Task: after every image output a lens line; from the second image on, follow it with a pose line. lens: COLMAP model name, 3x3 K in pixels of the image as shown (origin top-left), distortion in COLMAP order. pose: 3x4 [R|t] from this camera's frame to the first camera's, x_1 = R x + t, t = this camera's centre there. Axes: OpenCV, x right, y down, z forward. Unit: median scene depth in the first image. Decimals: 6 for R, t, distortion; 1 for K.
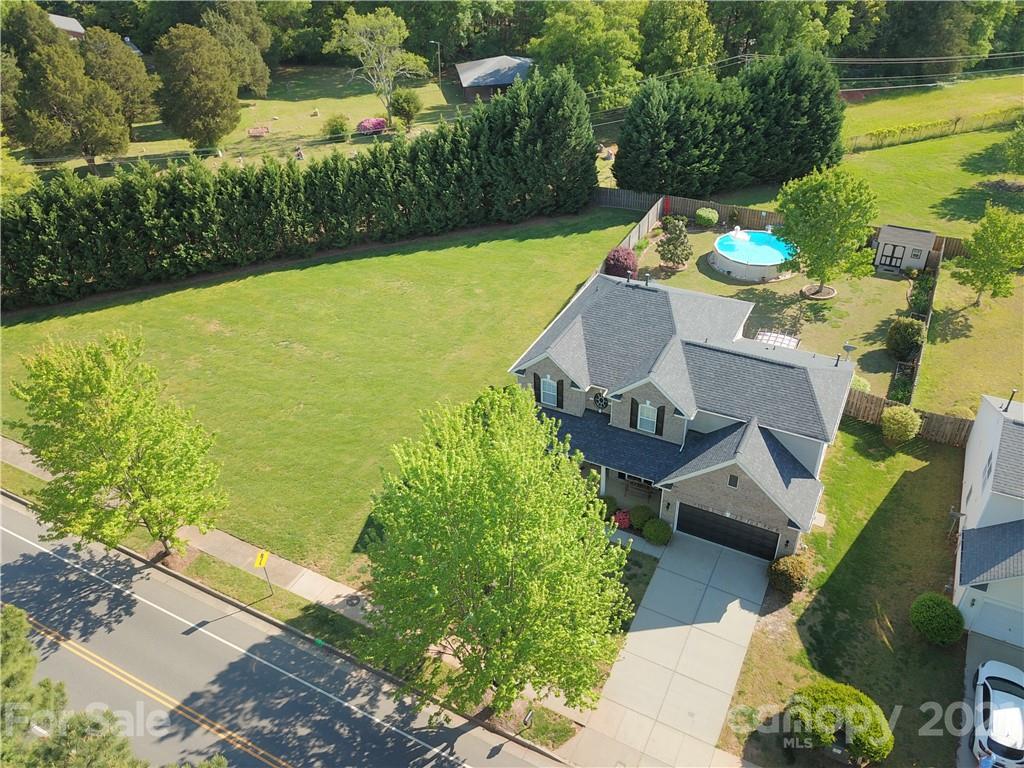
lens RADIAL K [[775.6, 0, 512.0], [0, 775.6, 384.0], [0, 0, 1]] dist [0.009961, -0.004735]
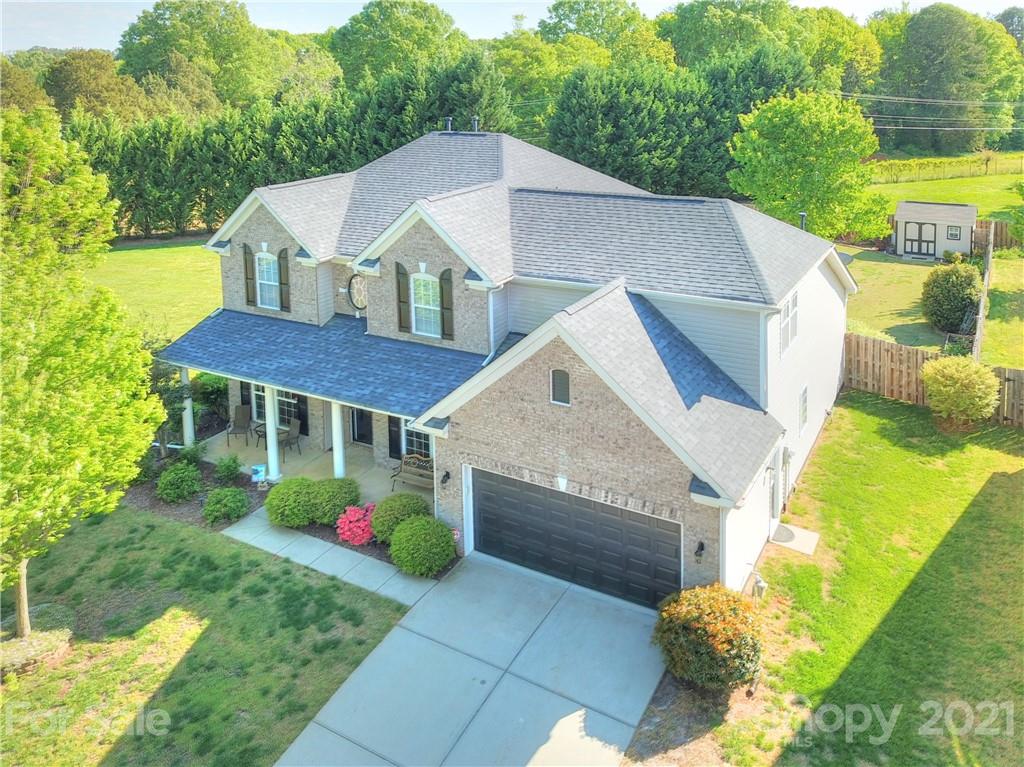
lens RADIAL K [[815.6, 0, 510.7], [0, 815.6, 168.3], [0, 0, 1]] dist [0.011289, -0.005636]
pose [[0.998440, 0.000970, -0.055820, 0.186004], [-0.027549, 0.878195, -0.477508, 0.157246], [0.048557, 0.478301, 0.876853, 0.351233]]
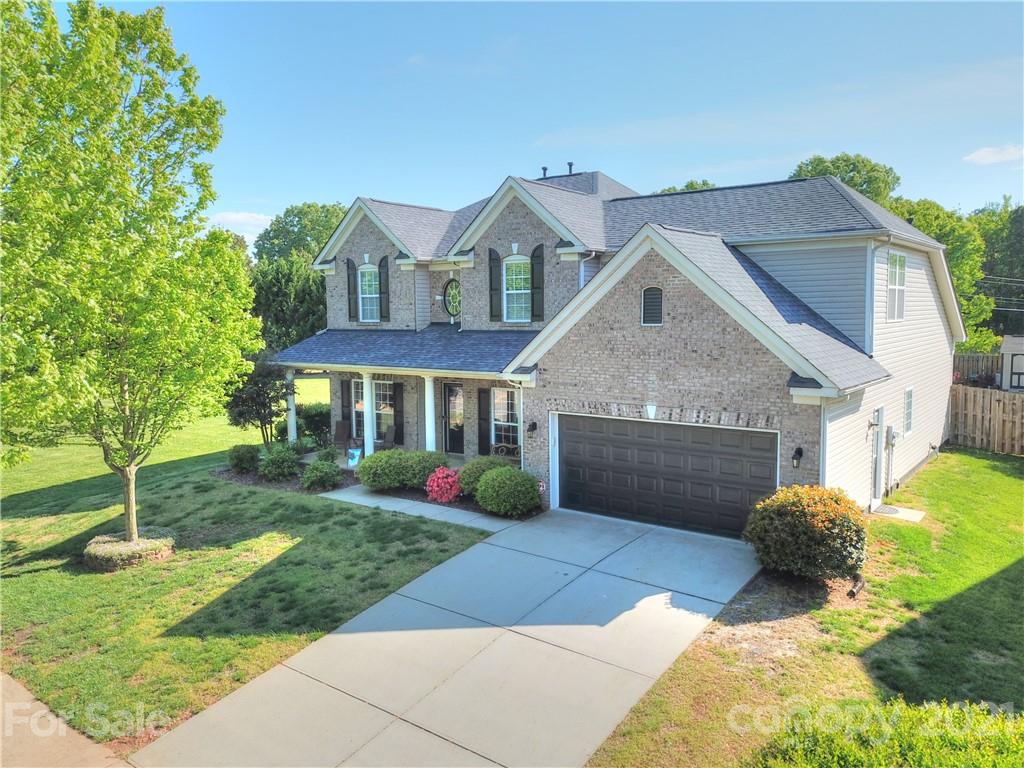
lens RADIAL K [[762.4, 0, 512.0], [0, 762.4, 384.0], [0, 0, 1]] dist [0.005785, 0.000209]
pose [[0.984351, 0.023997, -0.174577, 0.186555], [-0.106779, 0.869319, -0.482579, 0.245306], [0.140183, 0.493668, 0.858278, 0.426059]]
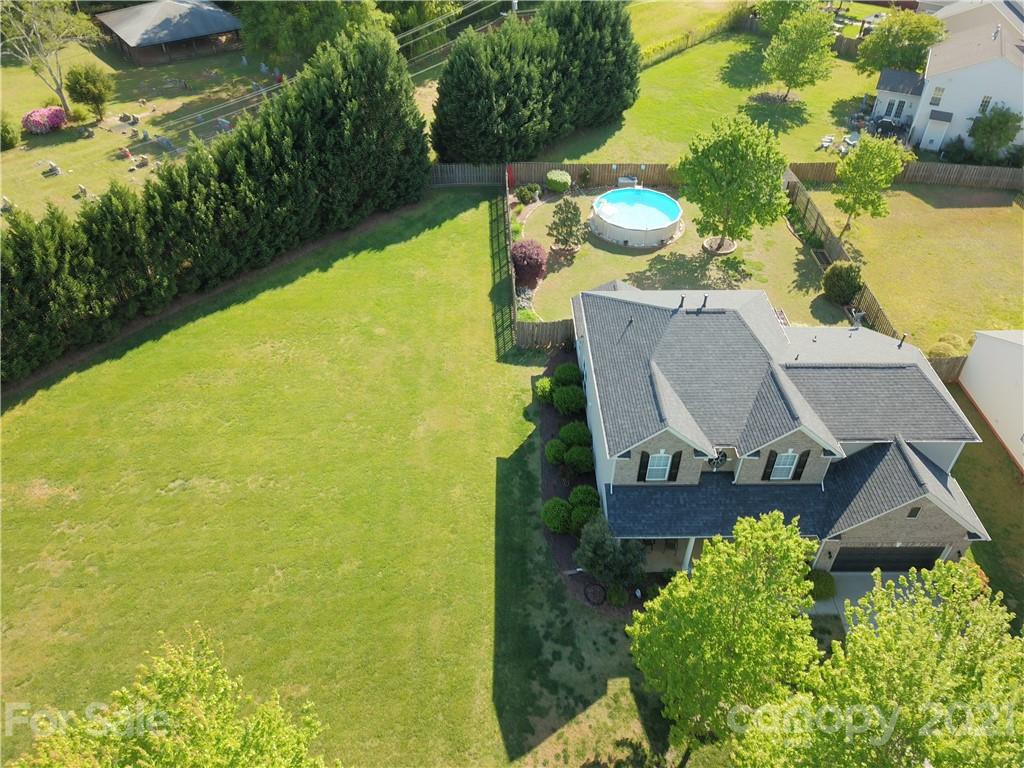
lens RADIAL K [[775.6, 0, 512.0], [0, 775.6, 384.0], [0, 0, 1]] dist [0.009961, -0.004735]
pose [[0.872908, -0.281985, 0.398140, -0.293288], [0.241224, 0.958778, 0.150186, -0.177016], [-0.424078, -0.035058, 0.904947, 0.250206]]
